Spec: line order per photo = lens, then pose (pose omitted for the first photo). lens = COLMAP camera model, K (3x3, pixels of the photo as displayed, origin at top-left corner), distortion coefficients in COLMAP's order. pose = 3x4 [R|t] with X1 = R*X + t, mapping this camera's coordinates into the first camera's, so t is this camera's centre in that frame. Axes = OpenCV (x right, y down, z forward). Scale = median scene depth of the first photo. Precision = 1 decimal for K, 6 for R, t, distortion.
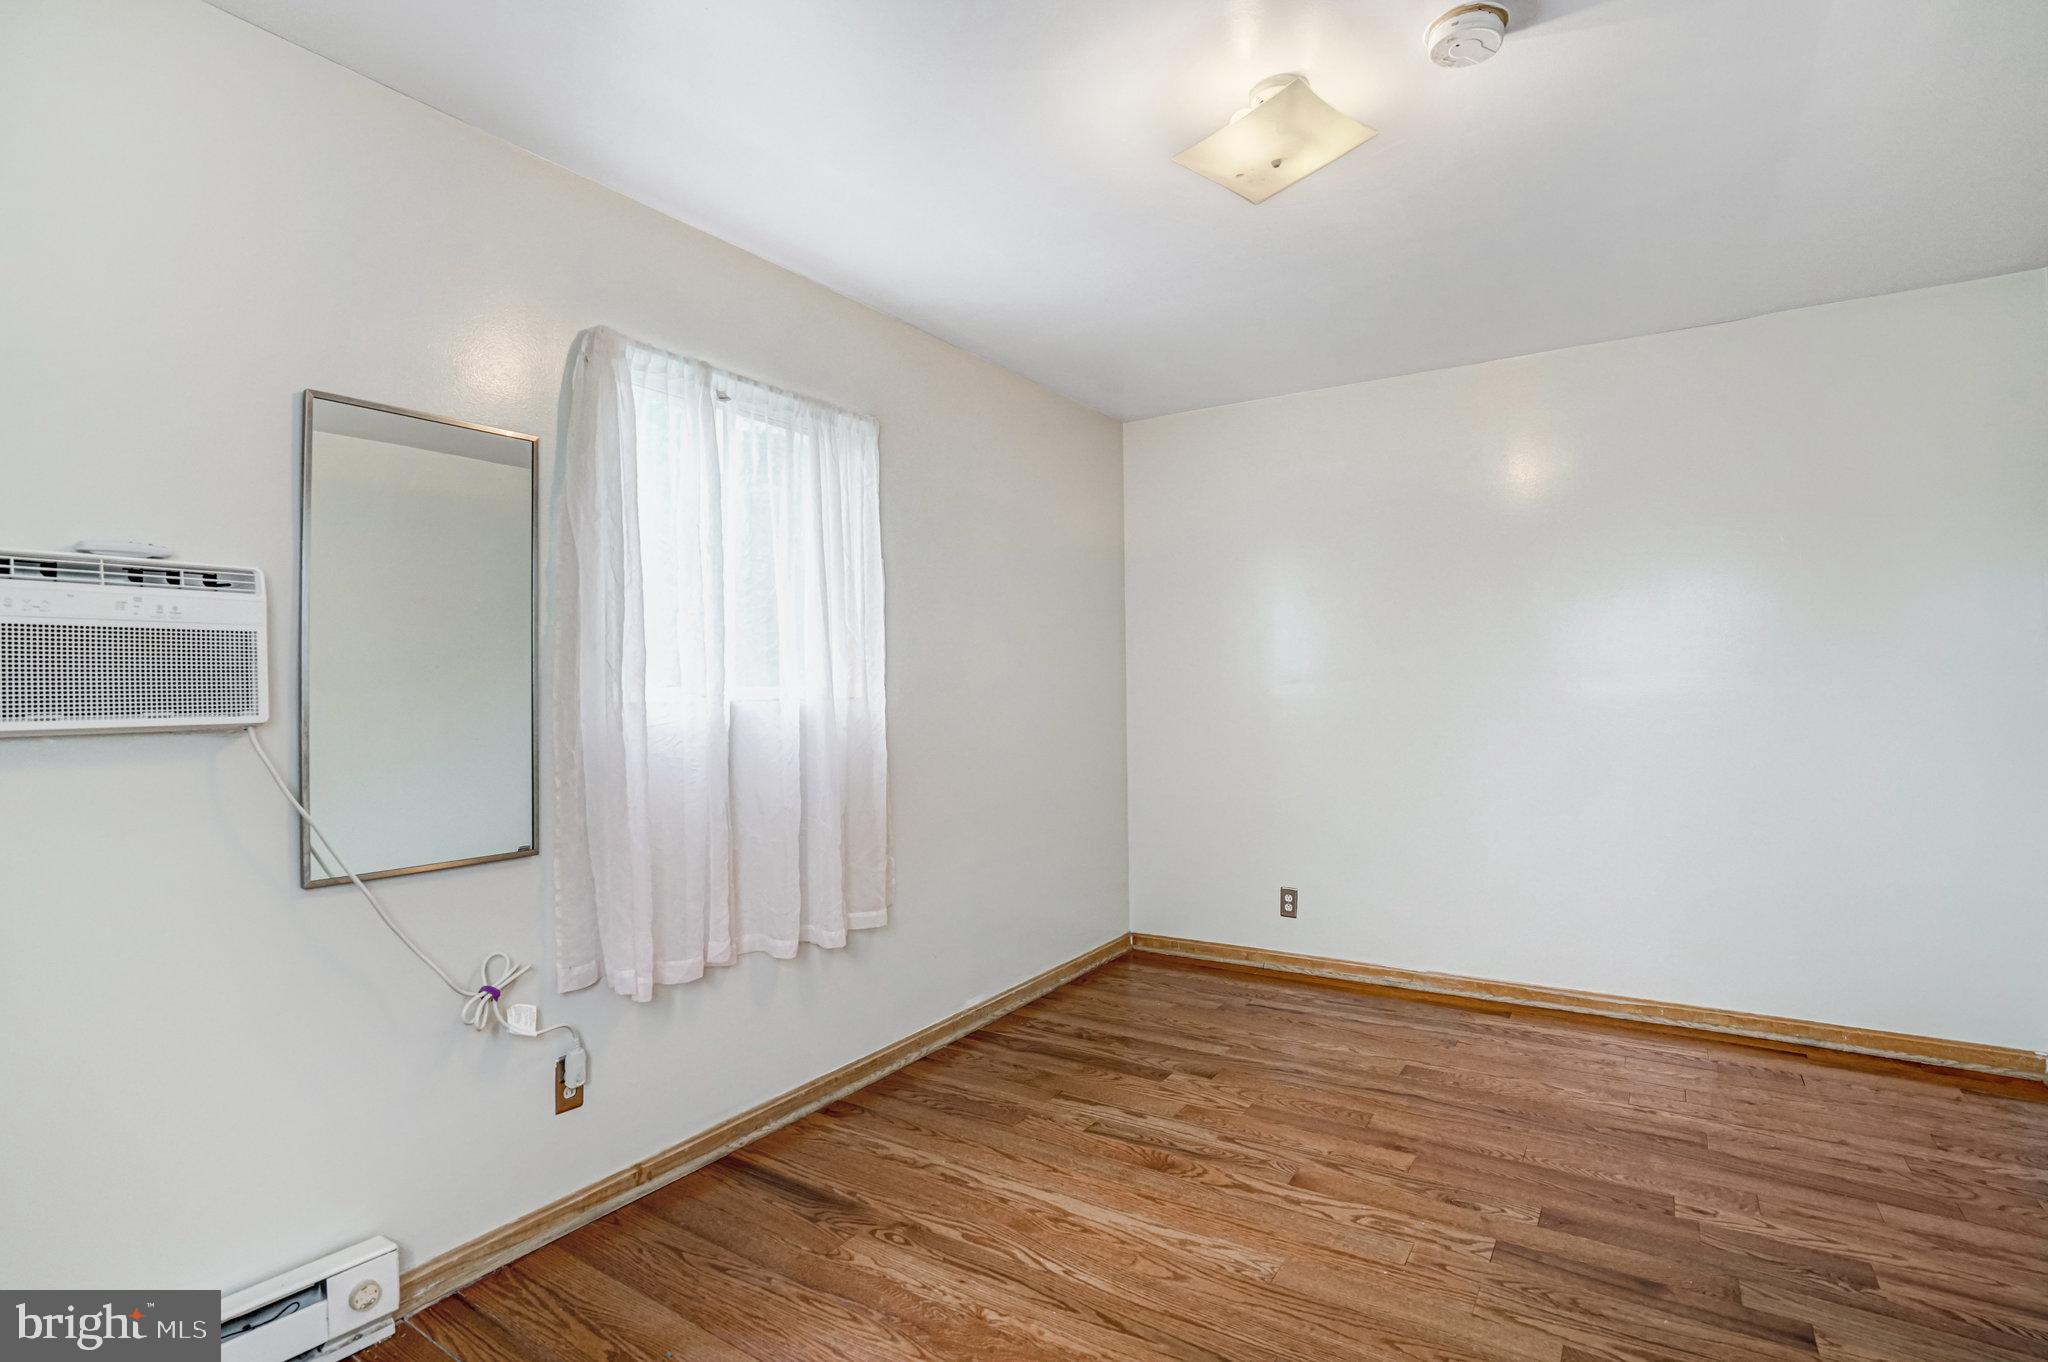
lens RADIAL K [[1012.0, 0, 994.5], [0, 1012.0, 670.4], [0, 0, 1]] dist [-0.024693, 0.013063]
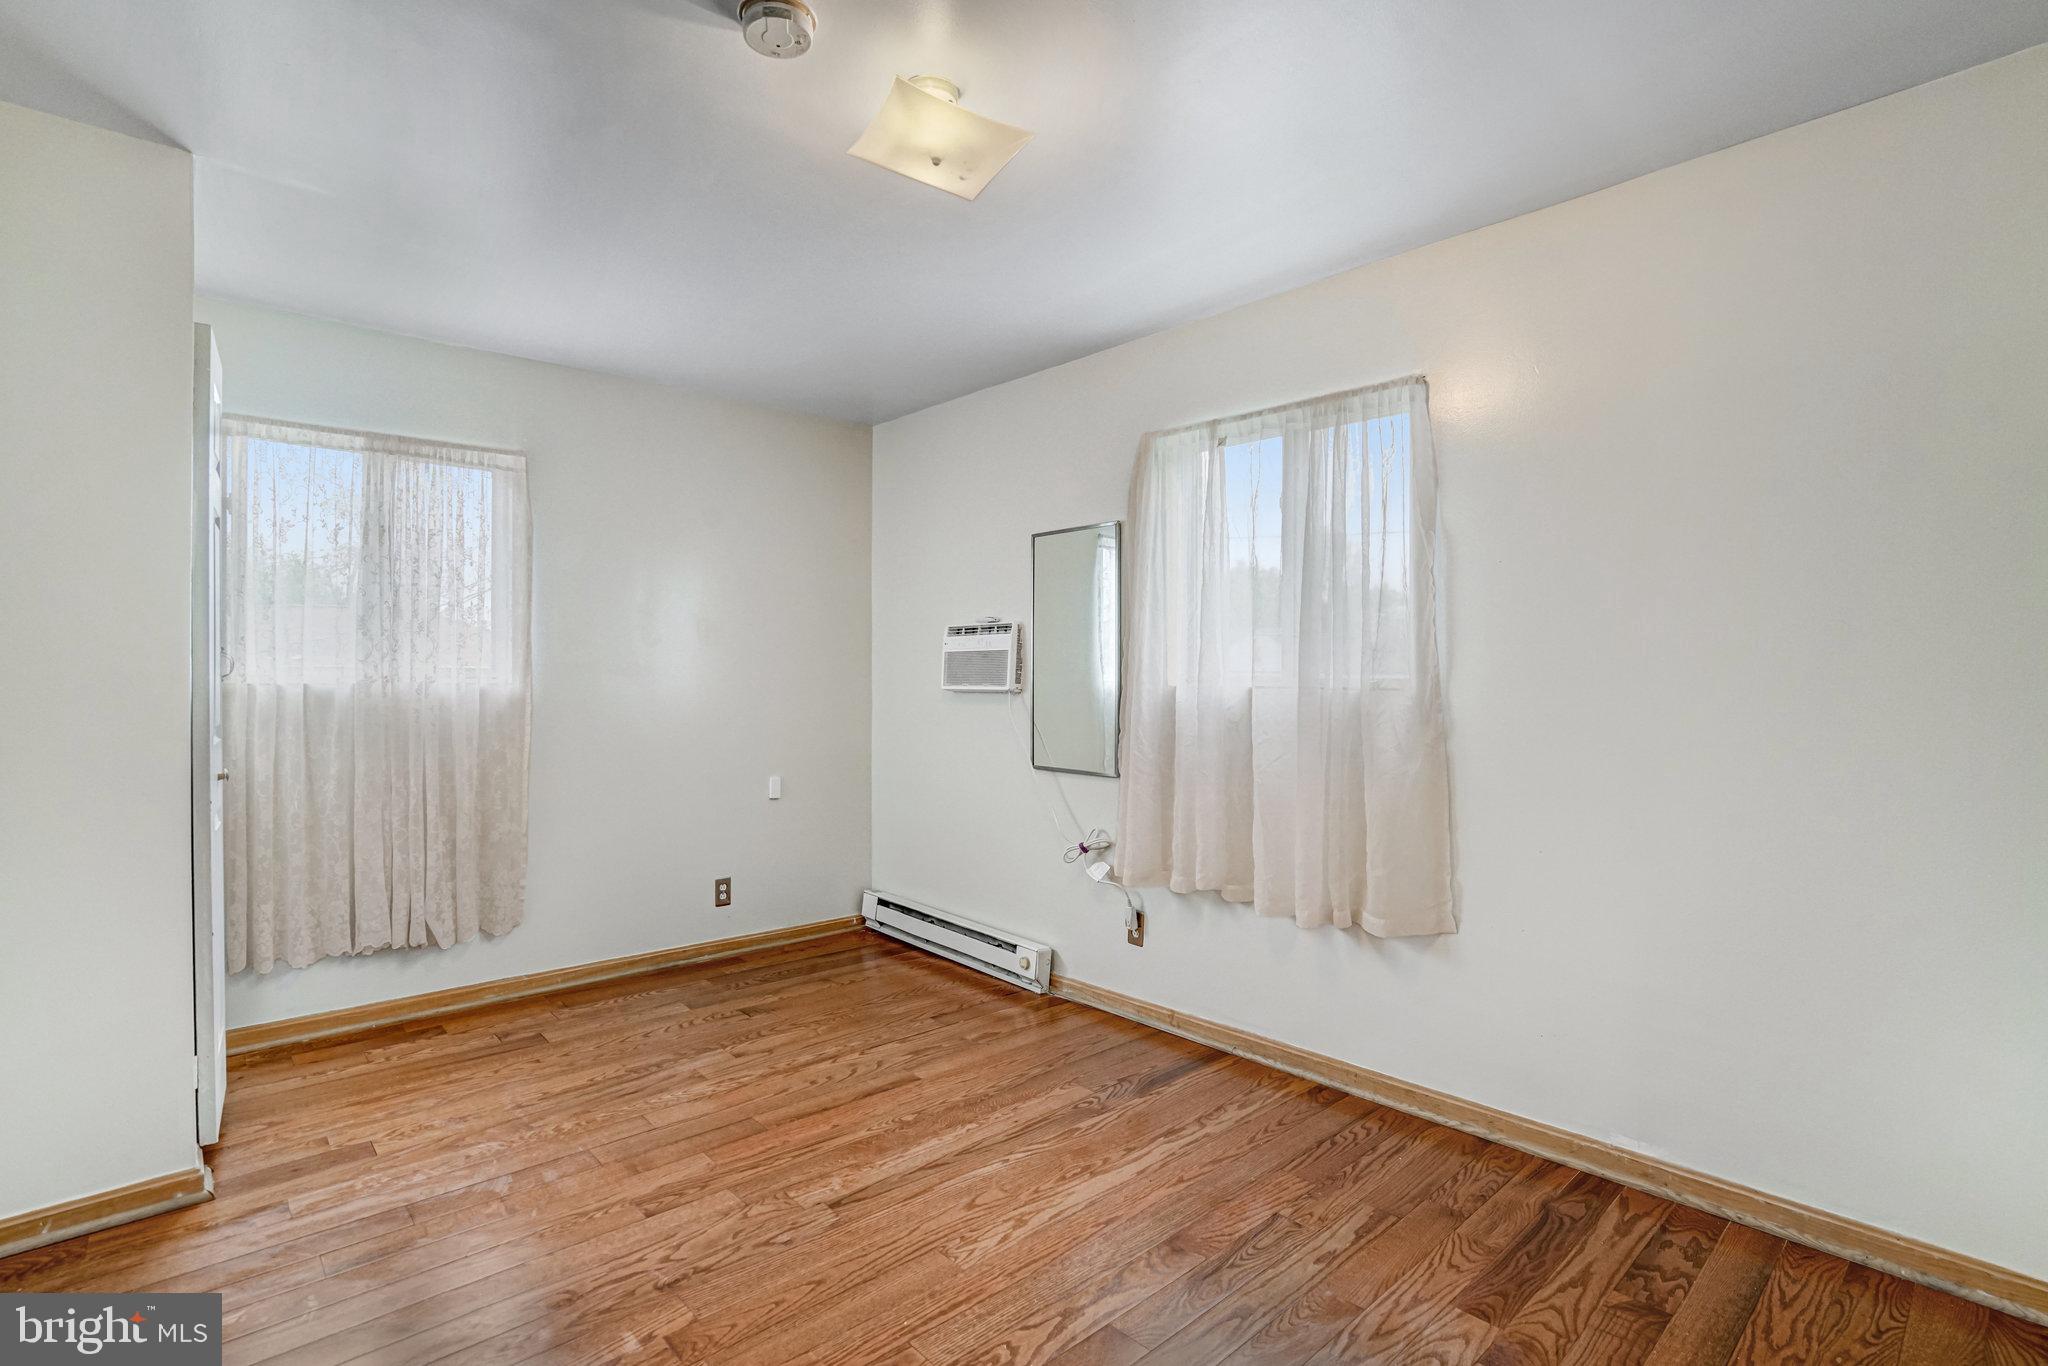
lens RADIAL K [[986.9, 0, 1007.8], [0, 986.9, 672.2], [0, 0, 1]] dist [-0.045937, 0.019607]
pose [[-0.254621, 0.008559, -0.967003, 1.101144], [0.017702, 0.999835, 0.004188, 0.002381], [0.966879, -0.016052, -0.254730, 1.194044]]
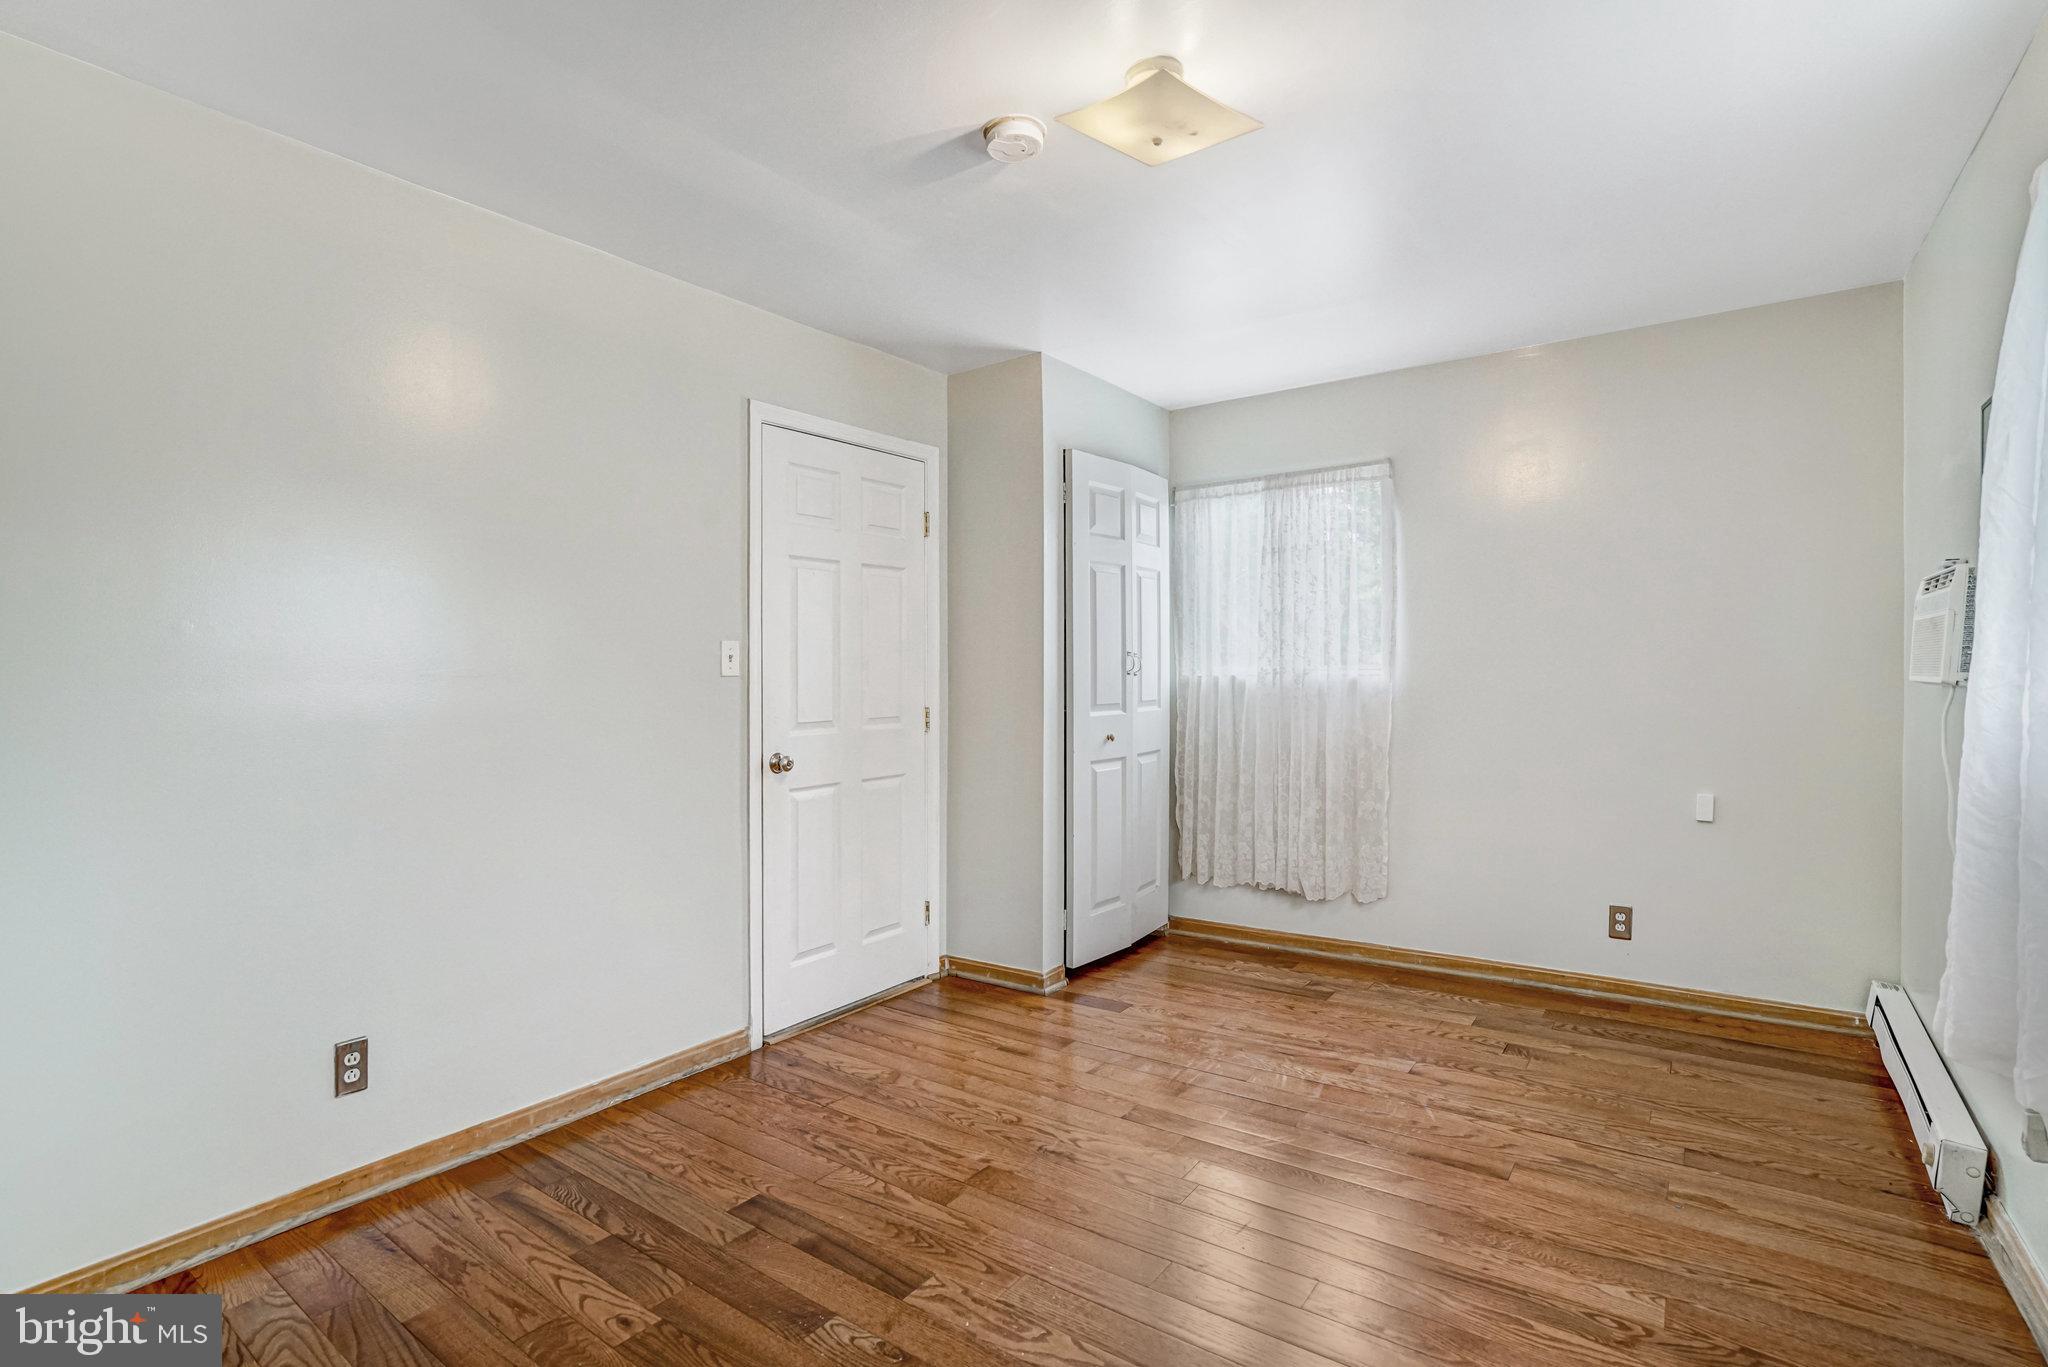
lens RADIAL K [[986.9, 0, 1007.8], [0, 986.9, 672.7], [0, 0, 1]] dist [-0.045937, 0.019607]
pose [[-0.998629, 0.024279, 0.046381, 0.340296], [0.023403, 0.999539, -0.019338, 0.028024], [-0.046829, -0.018226, -0.998737, 1.773622]]
